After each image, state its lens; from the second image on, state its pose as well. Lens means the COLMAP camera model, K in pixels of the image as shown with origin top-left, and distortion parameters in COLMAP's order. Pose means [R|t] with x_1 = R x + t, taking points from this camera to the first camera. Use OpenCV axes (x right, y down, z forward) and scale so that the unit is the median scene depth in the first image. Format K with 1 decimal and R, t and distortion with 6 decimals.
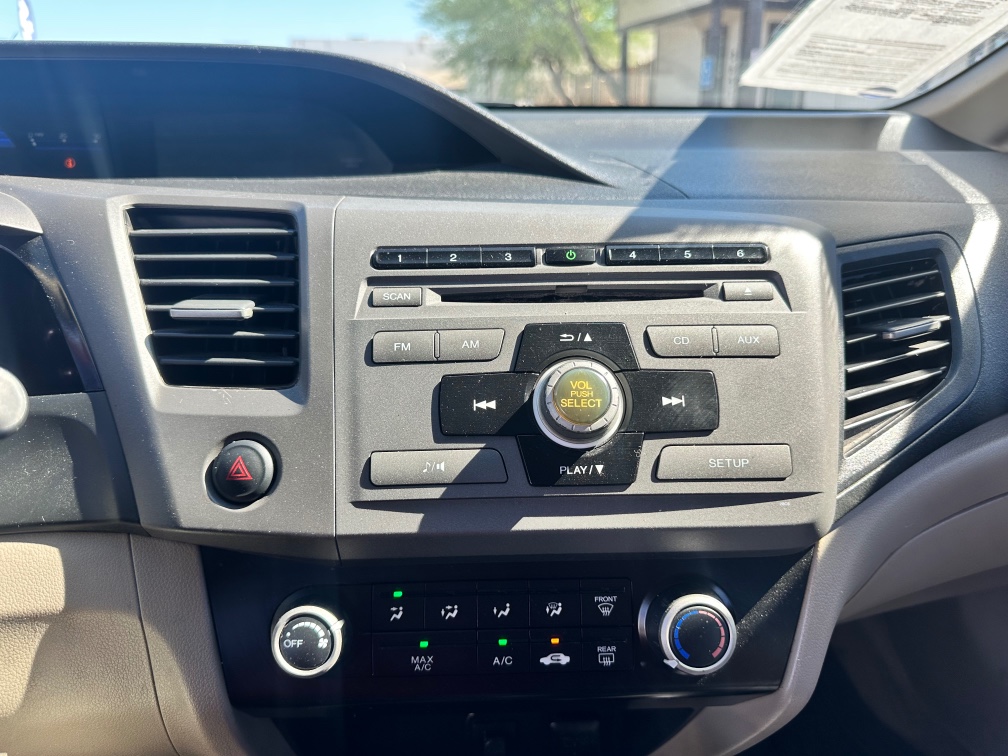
lens RADIAL K [[731.9, 0, 508.5], [0, 731.9, 375.0], [0, 0, 1]] dist [0.052361, -0.126072]
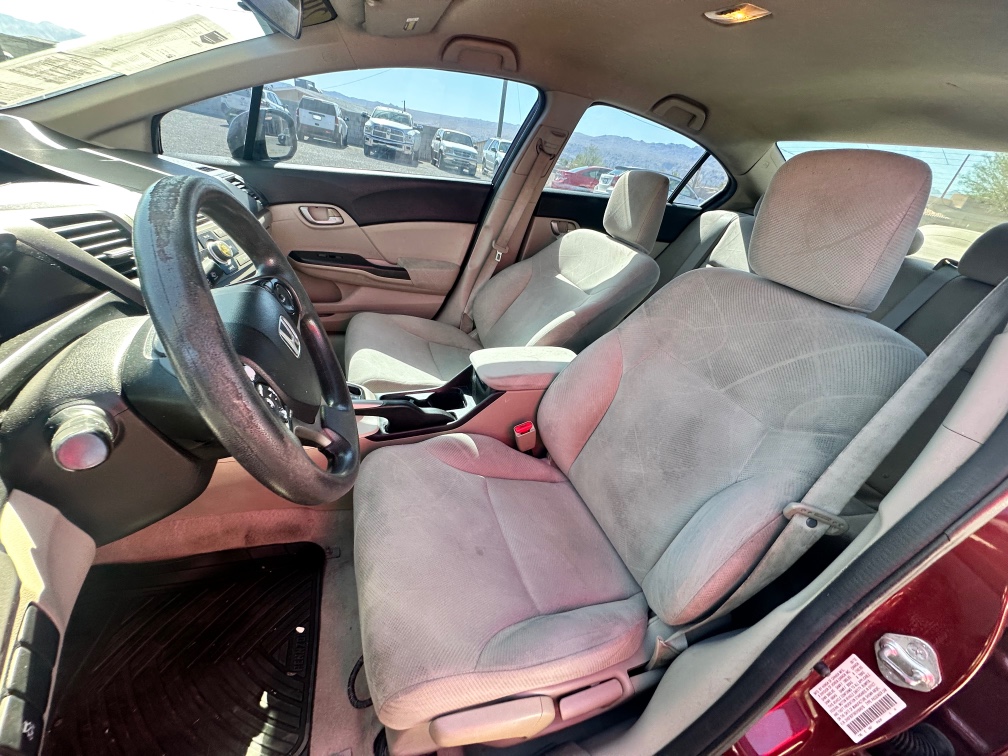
lens RADIAL K [[400.0, 0, 504.0], [0, 400.0, 378.0], [0, 0, 1]] dist [-0.002638, -0.000075]
pose [[-0.073469, -0.498250, 0.863915, -2.163362], [0.172448, 0.846861, 0.503079, -0.204080], [-0.982275, 0.185942, 0.023704, -0.446151]]
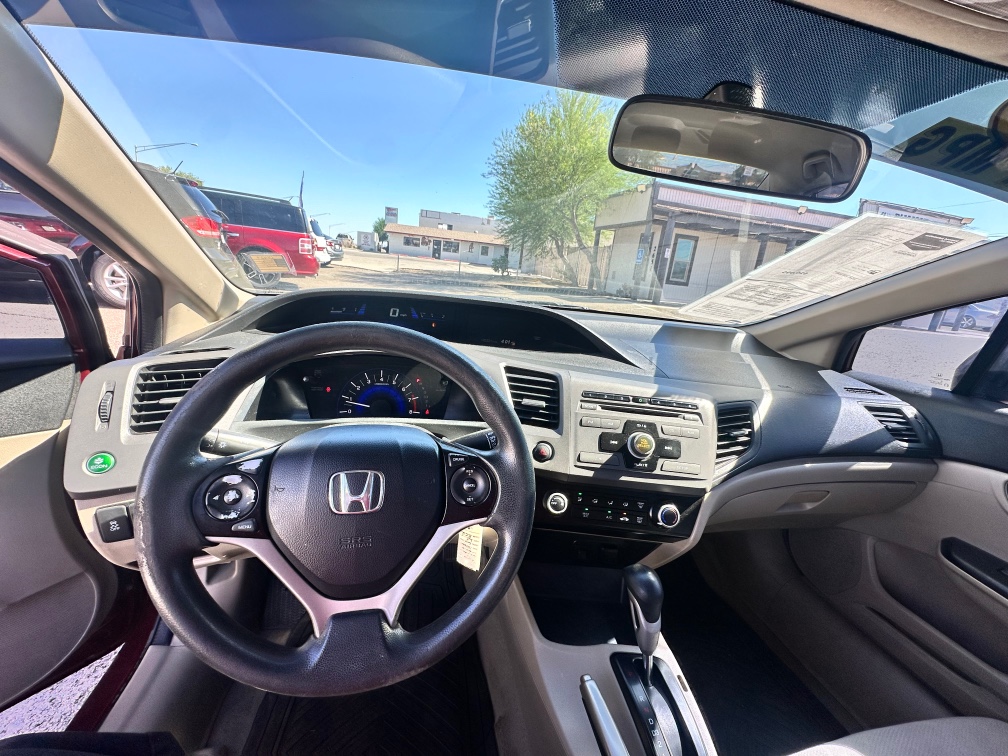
lens RADIAL K [[400.0, 0, 504.0], [0, 400.0, 378.0], [0, 0, 1]] dist [-0.002638, -0.000075]
pose [[0.991862, 0.124955, -0.024405, -0.514800], [-0.126046, 0.990765, -0.049962, -0.095127], [0.017937, 0.052632, 0.998453, -0.872167]]
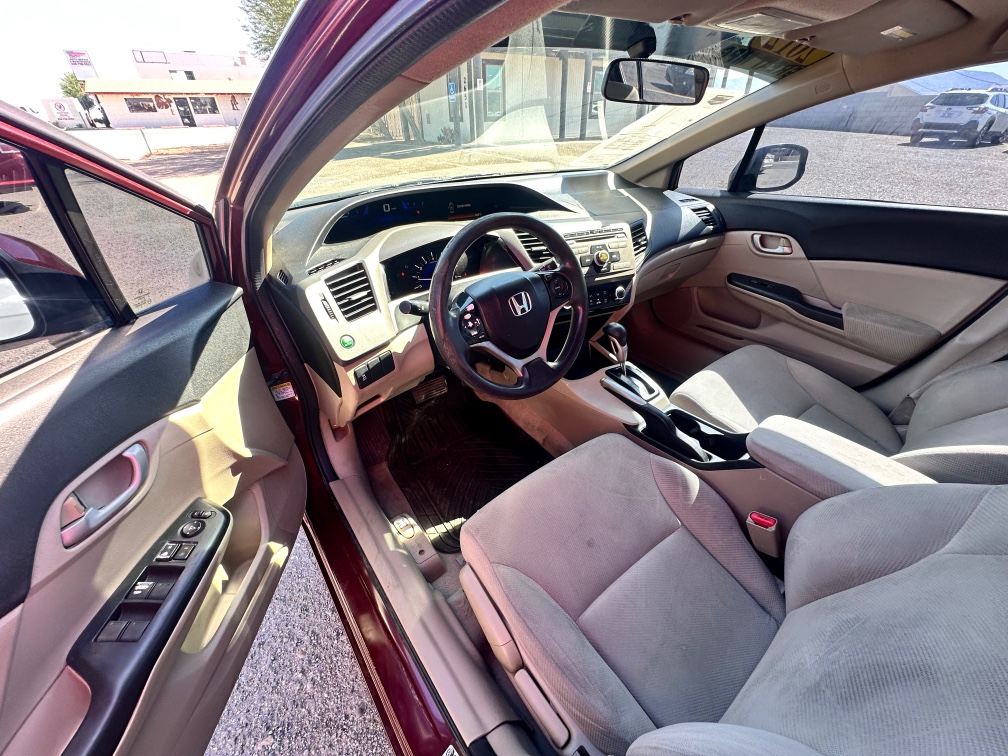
lens RADIAL K [[400.0, 0, 504.0], [0, 400.0, 378.0], [0, 0, 1]] dist [-0.002638, -0.000075]
pose [[0.928698, -0.203595, 0.309949, -1.782640], [0.121500, 0.956731, 0.264393, 0.013604], [-0.350367, -0.207883, 0.913251, -1.841420]]
